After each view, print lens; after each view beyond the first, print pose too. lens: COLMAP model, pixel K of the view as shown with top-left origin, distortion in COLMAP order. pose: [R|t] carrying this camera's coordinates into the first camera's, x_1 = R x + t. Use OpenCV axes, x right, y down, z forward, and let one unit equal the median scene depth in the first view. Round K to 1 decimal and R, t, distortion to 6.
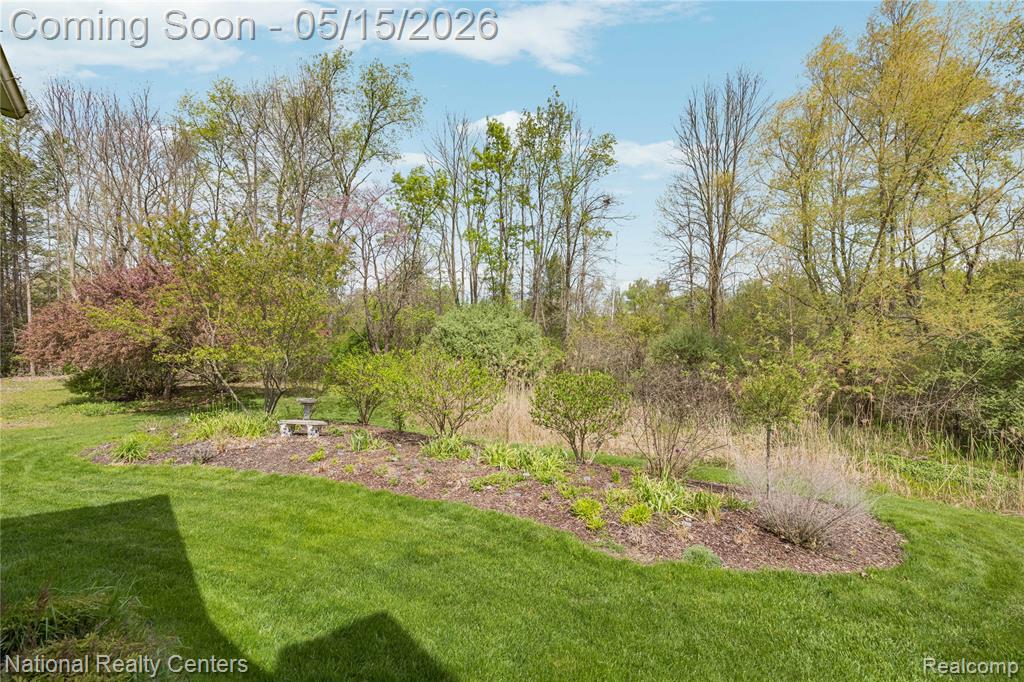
lens RADIAL K [[471.4, 0, 516.4], [0, 471.4, 335.2], [0, 0, 1]] dist [-0.002591, 0.000782]
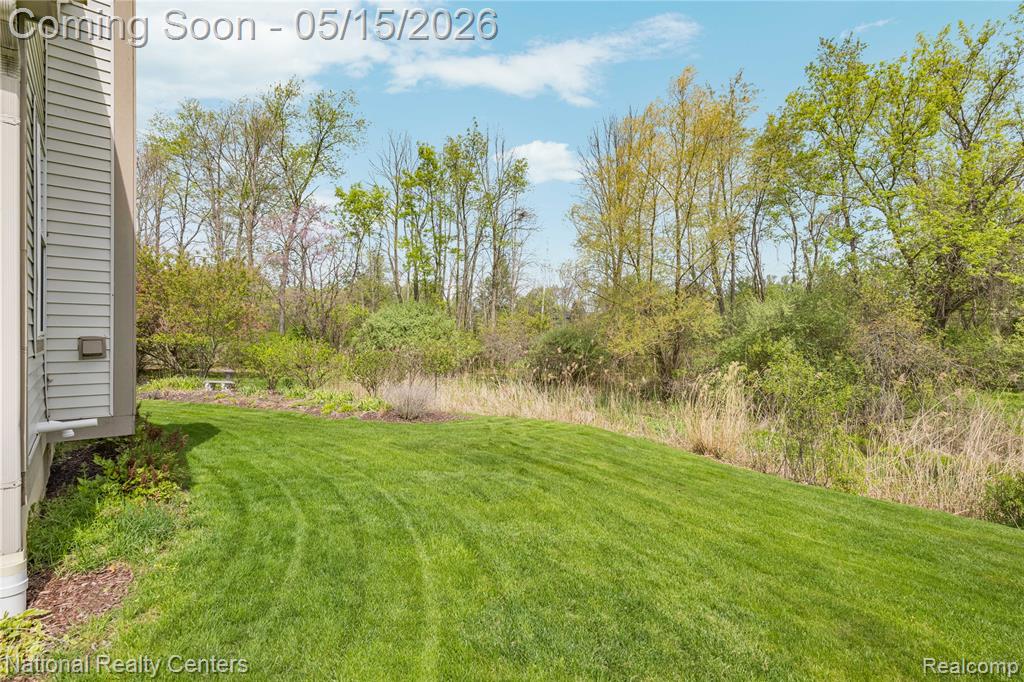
lens RADIAL K [[484.2, 0, 507.6], [0, 484.2, 337.5], [0, 0, 1]] dist [-0.006642, -0.001548]
pose [[0.999877, 0.011101, 0.011072, 0.142786], [-0.011196, 0.999901, 0.008538, 0.004193], [-0.010976, -0.008661, 0.999902, -0.181055]]
